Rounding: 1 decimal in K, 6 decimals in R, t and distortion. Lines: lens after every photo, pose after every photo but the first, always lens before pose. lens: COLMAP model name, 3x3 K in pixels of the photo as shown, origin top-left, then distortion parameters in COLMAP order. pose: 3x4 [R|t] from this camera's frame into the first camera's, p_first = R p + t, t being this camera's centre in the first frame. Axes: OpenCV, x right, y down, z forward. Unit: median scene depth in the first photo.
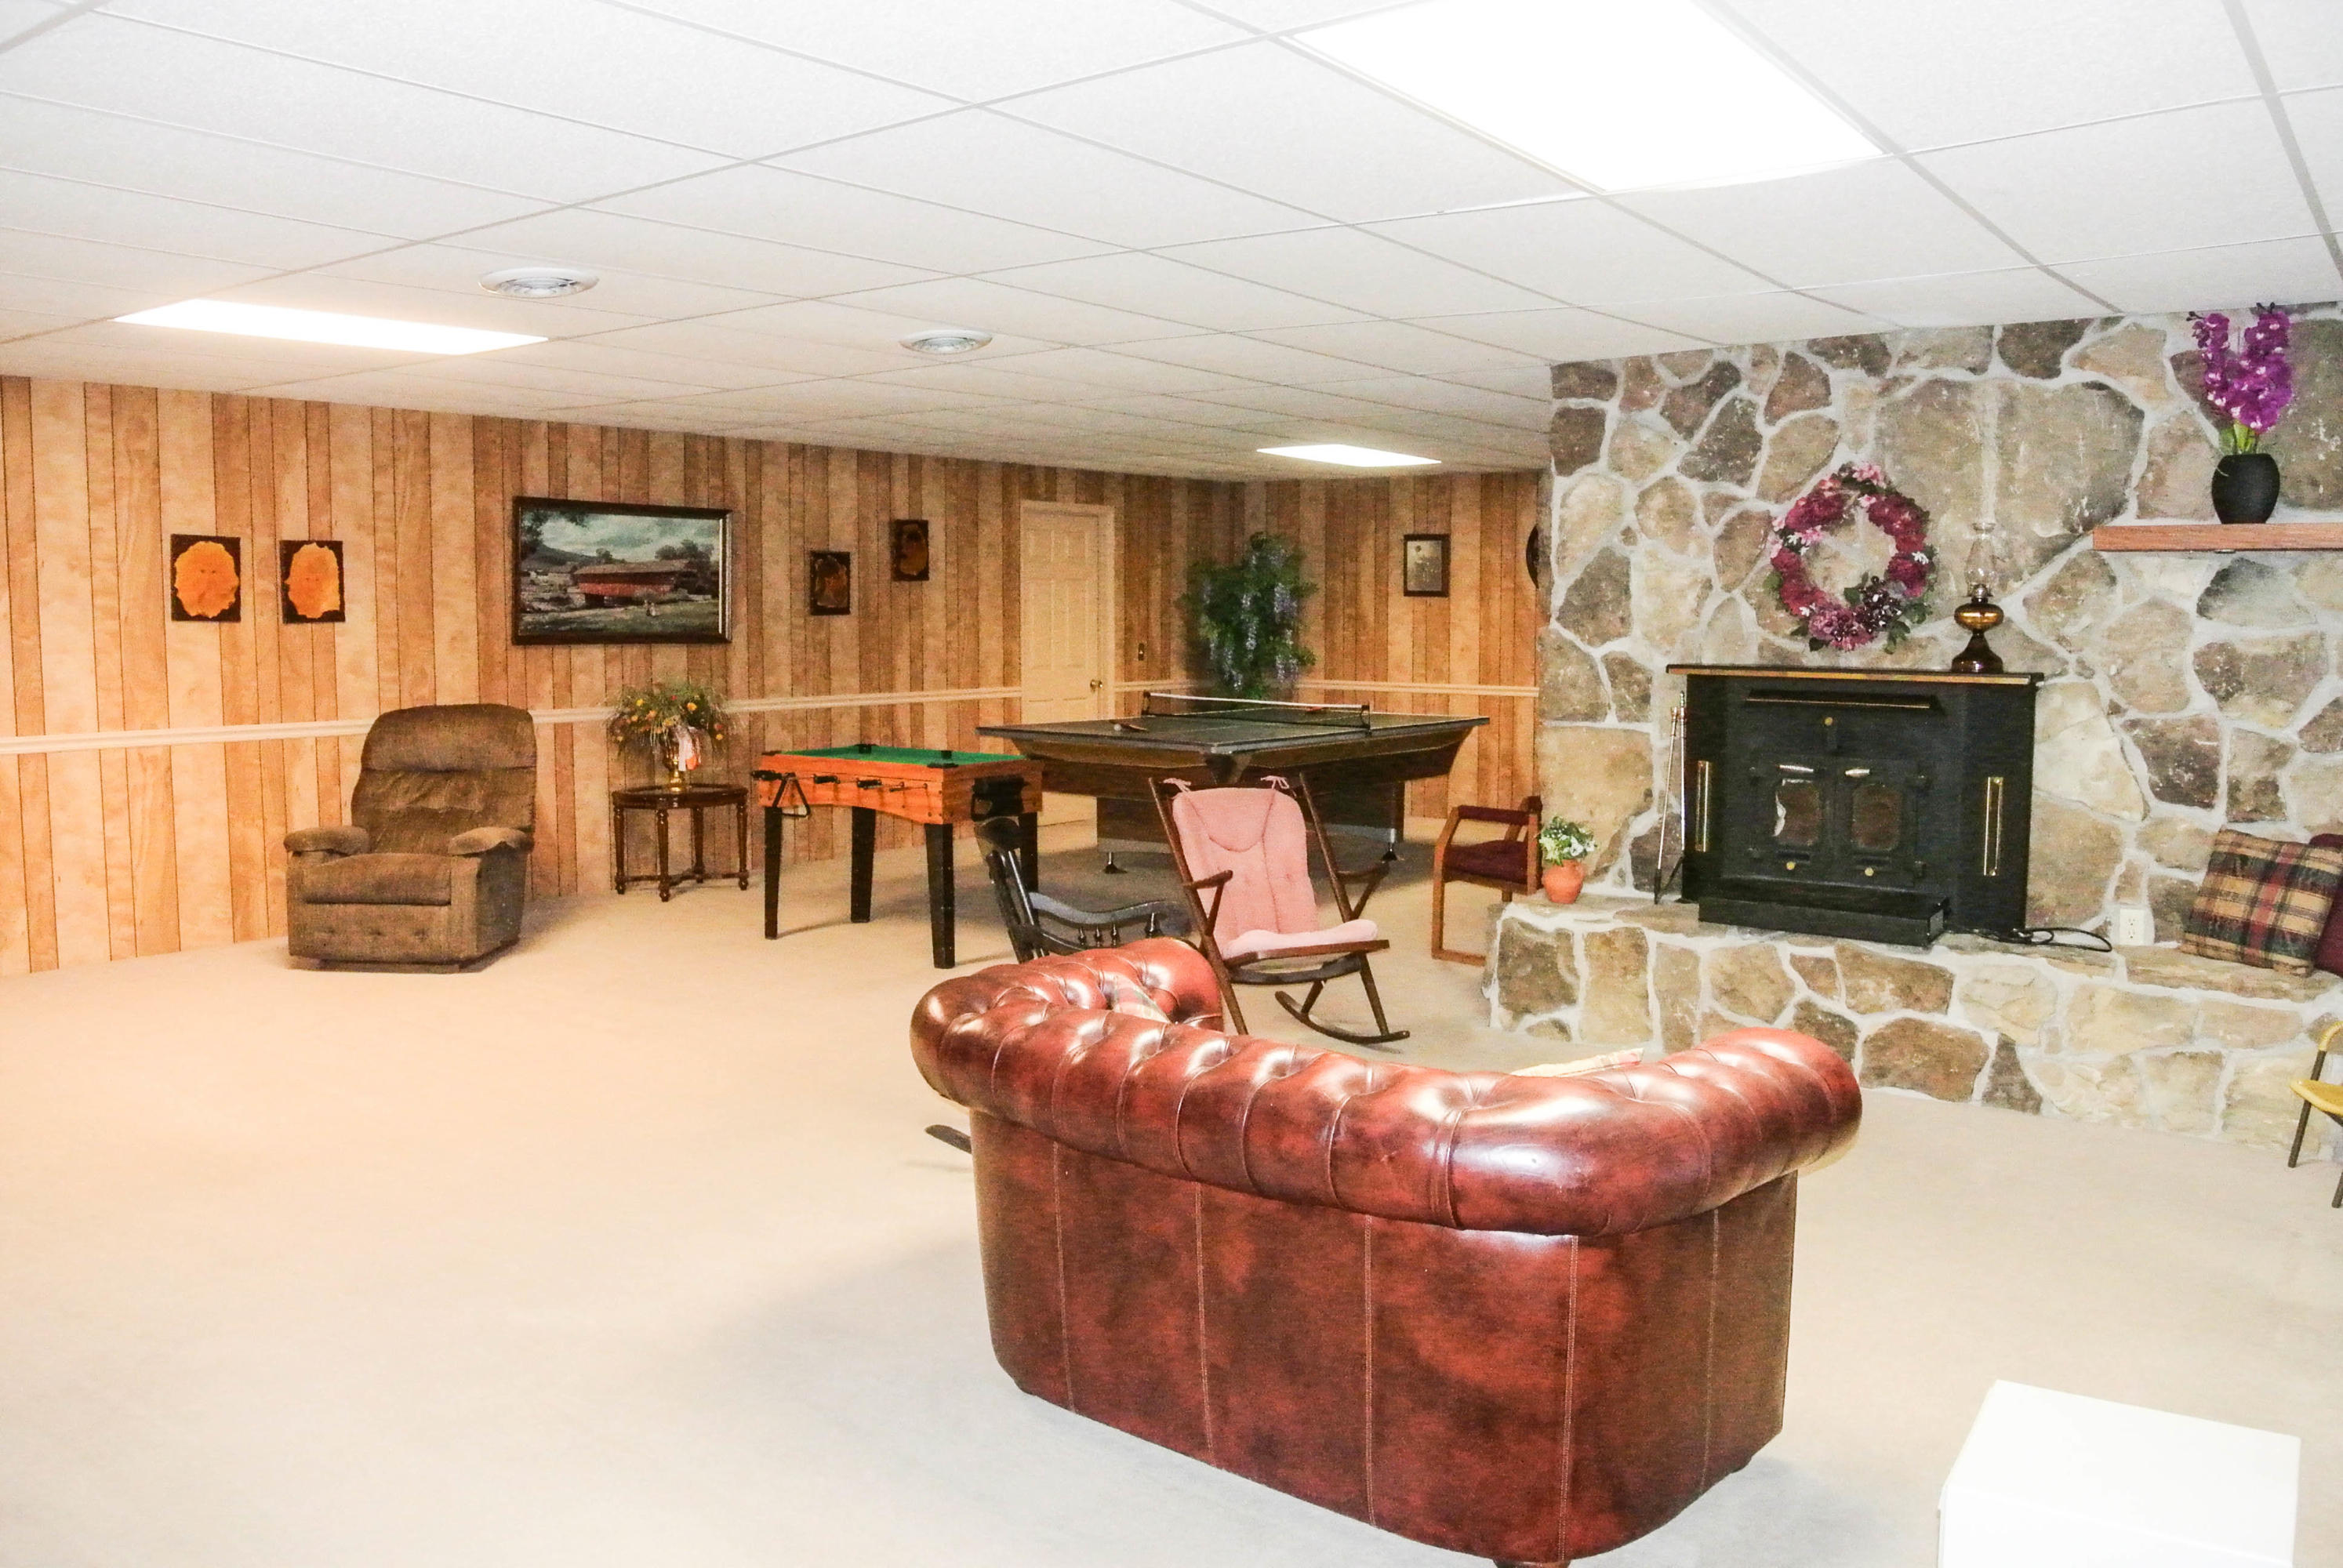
lens RADIAL K [[1831.7, 0, 1173.0], [0, 1831.7, 779.8], [0, 0, 1]] dist [-0.086944, 0.030719]
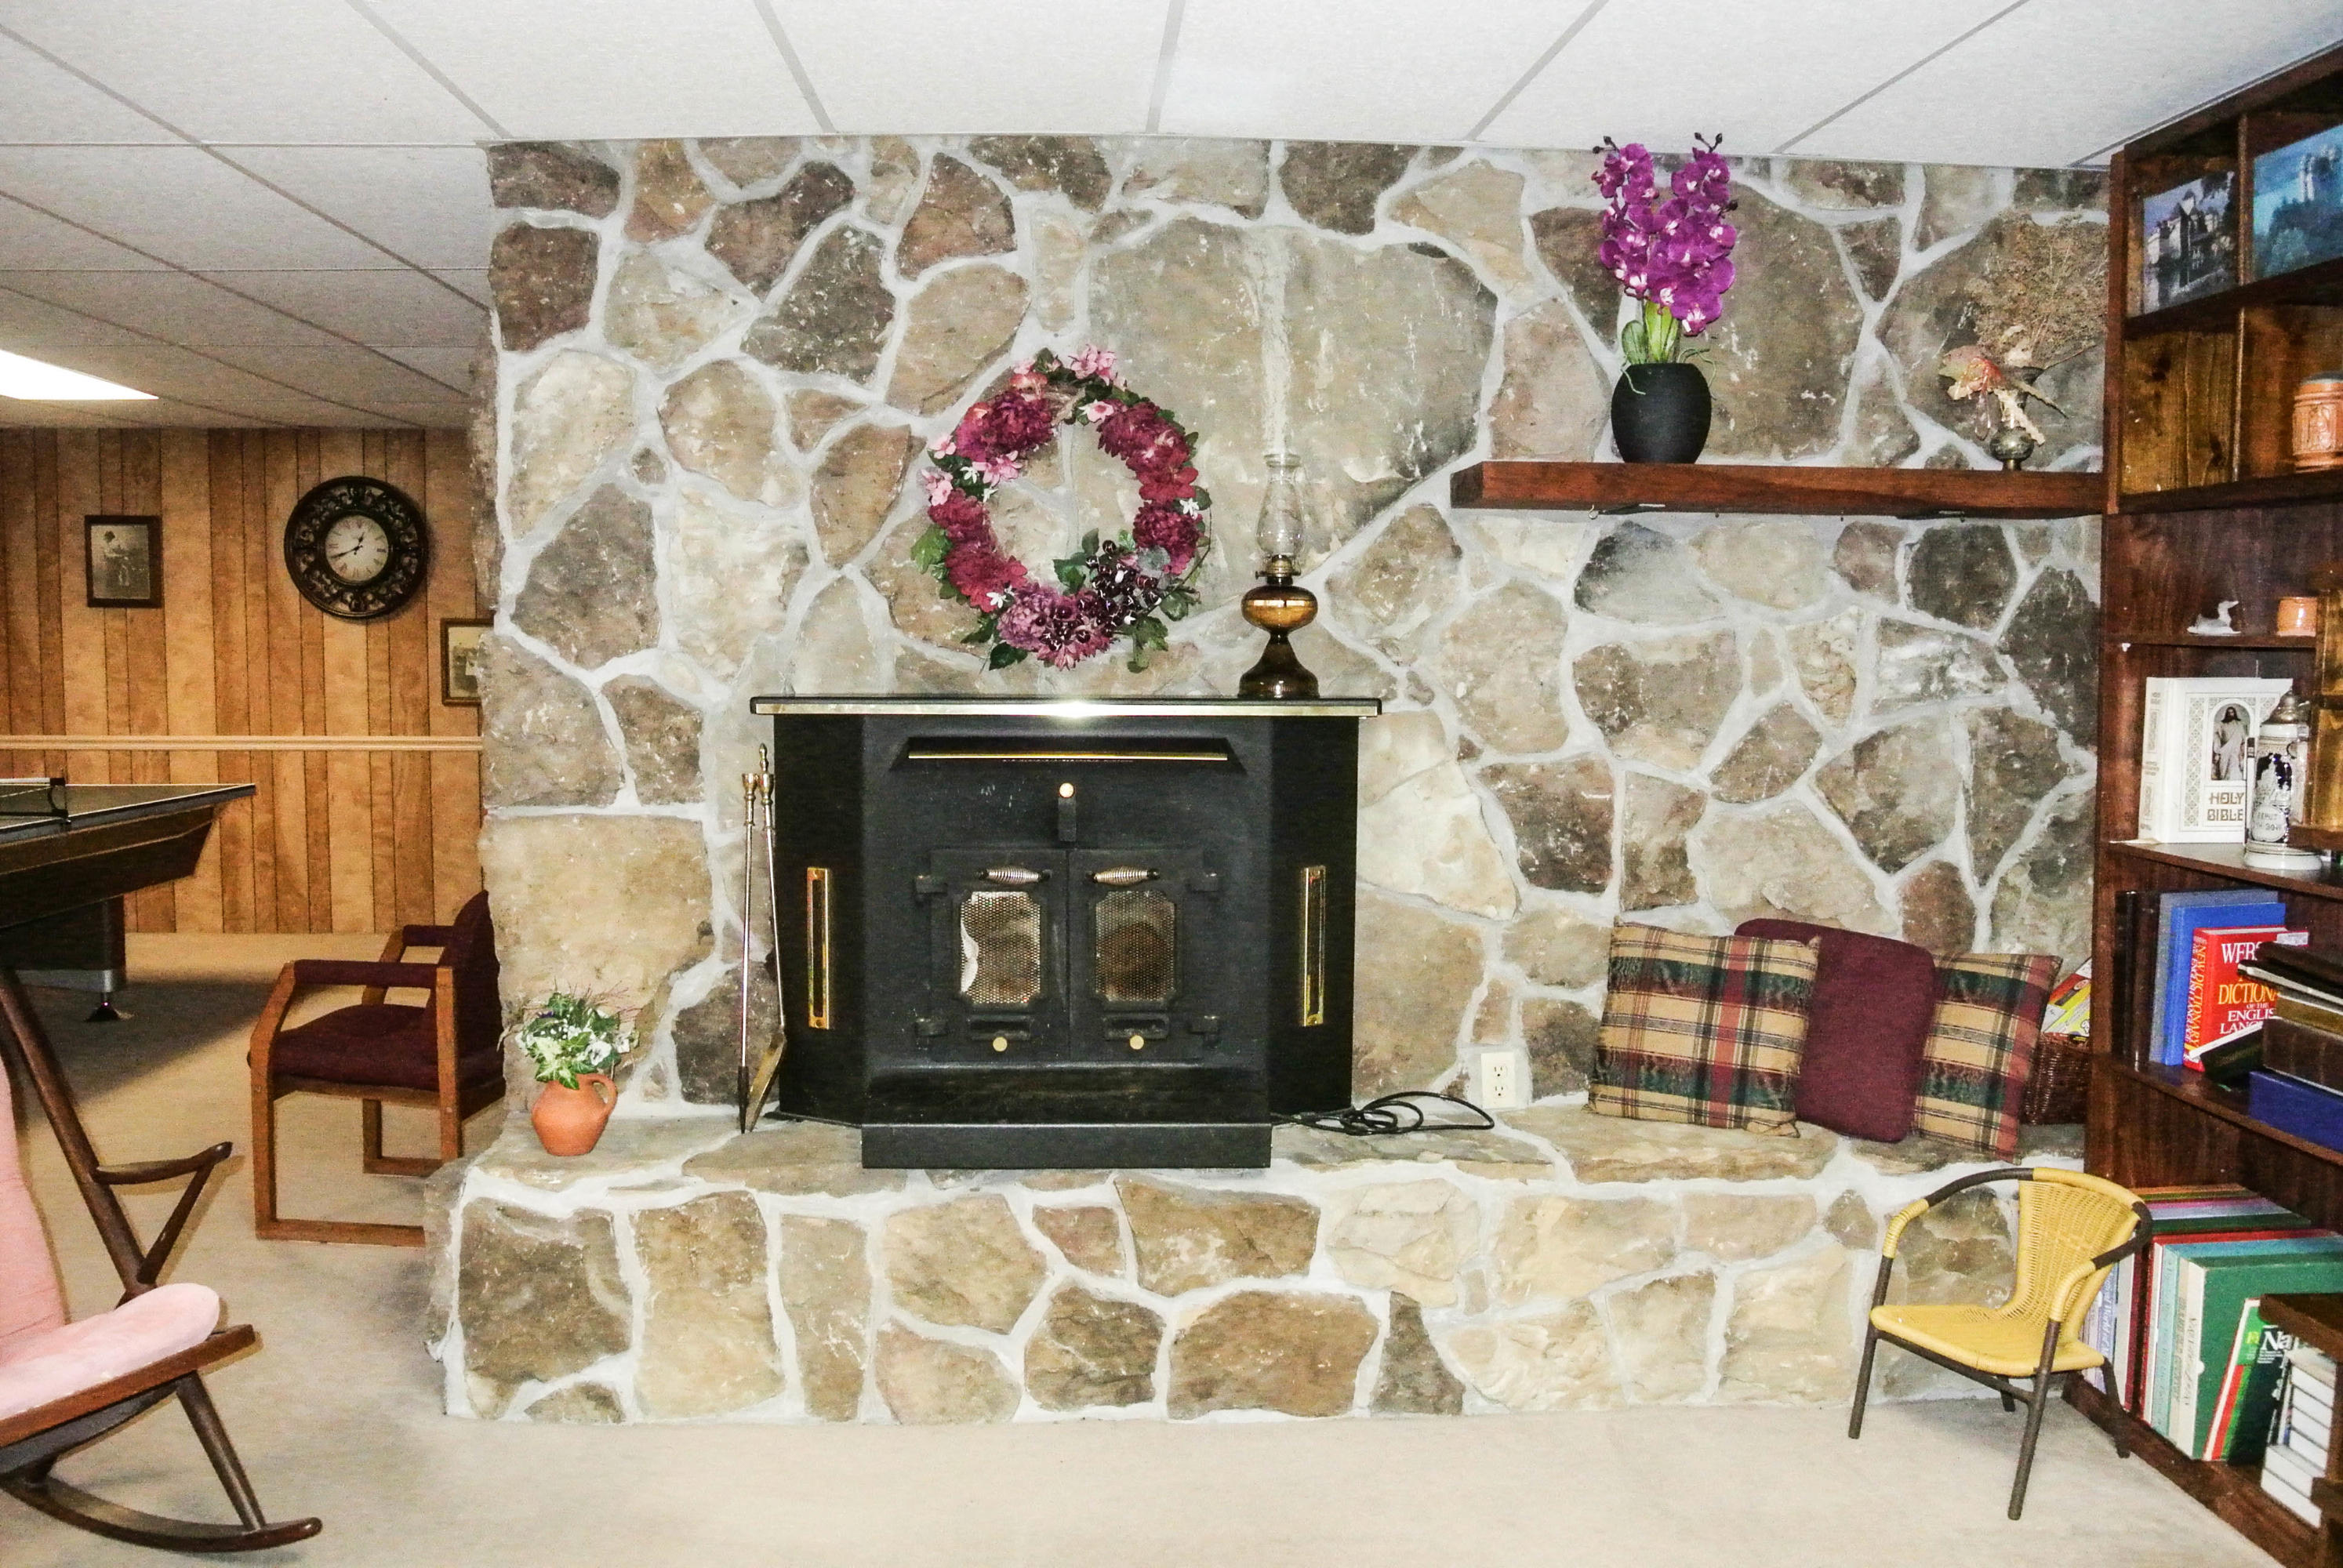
lens RADIAL K [[1831.7, 0, 1174.9], [0, 1831.7, 771.1], [0, 0, 1]] dist [-0.086944, 0.030719]
pose [[0.763653, -0.042580, 0.644221, 0.016056], [0.057472, 0.998345, -0.002140, -0.034710], [-0.643064, 0.038659, 0.764836, 0.531661]]
